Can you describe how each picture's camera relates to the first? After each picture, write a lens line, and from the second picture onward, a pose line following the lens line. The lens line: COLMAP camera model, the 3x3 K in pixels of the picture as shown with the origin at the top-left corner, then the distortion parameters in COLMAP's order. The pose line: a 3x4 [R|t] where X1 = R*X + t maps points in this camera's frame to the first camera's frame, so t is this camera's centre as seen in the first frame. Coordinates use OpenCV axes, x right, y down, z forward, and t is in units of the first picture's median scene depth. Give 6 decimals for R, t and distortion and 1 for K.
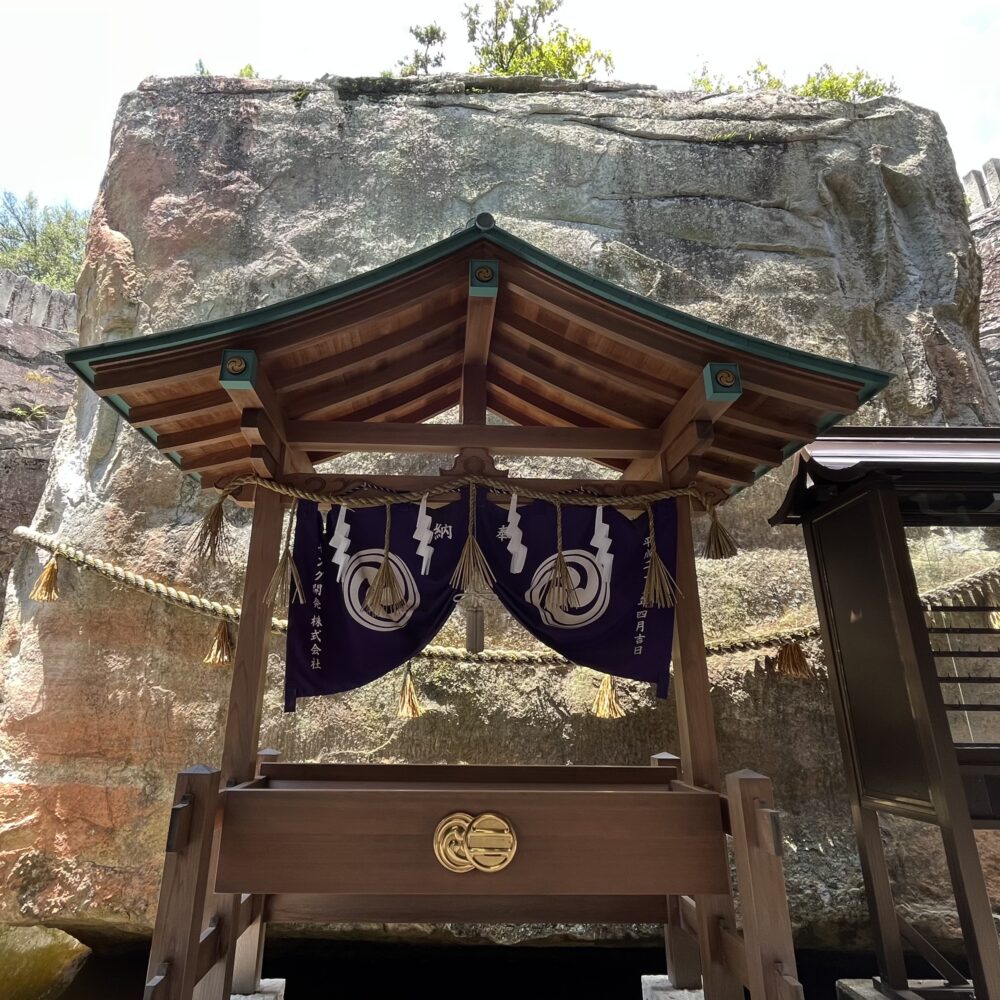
lens RADIAL K [[667.2, 0, 466.7], [0, 667.2, 457.0], [0, 0, 1]] dist [-0.004423, 0.000913]
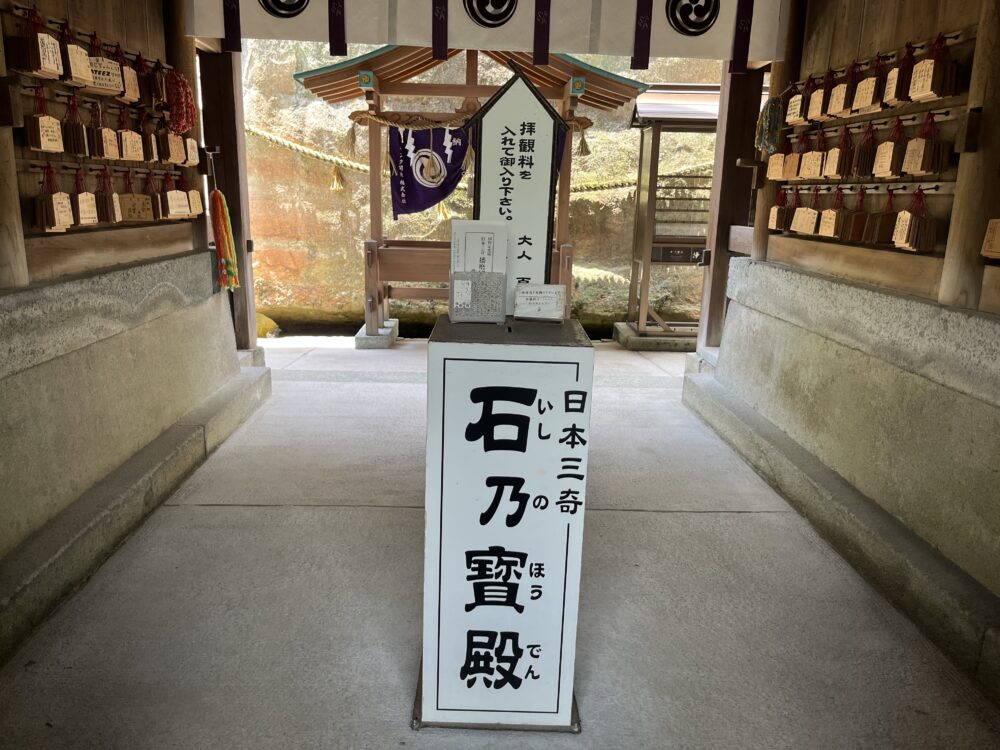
lens RADIAL K [[804.4, 0, 496.7], [0, 804.4, 374.0], [0, 0, 1]] dist [0.055136, 0.001508]
pose [[0.999921, 0.012582, -0.000497, 0.073343], [-0.010230, 0.834735, 0.550557, -0.492658], [0.007342, -0.550508, 0.834798, -1.123736]]
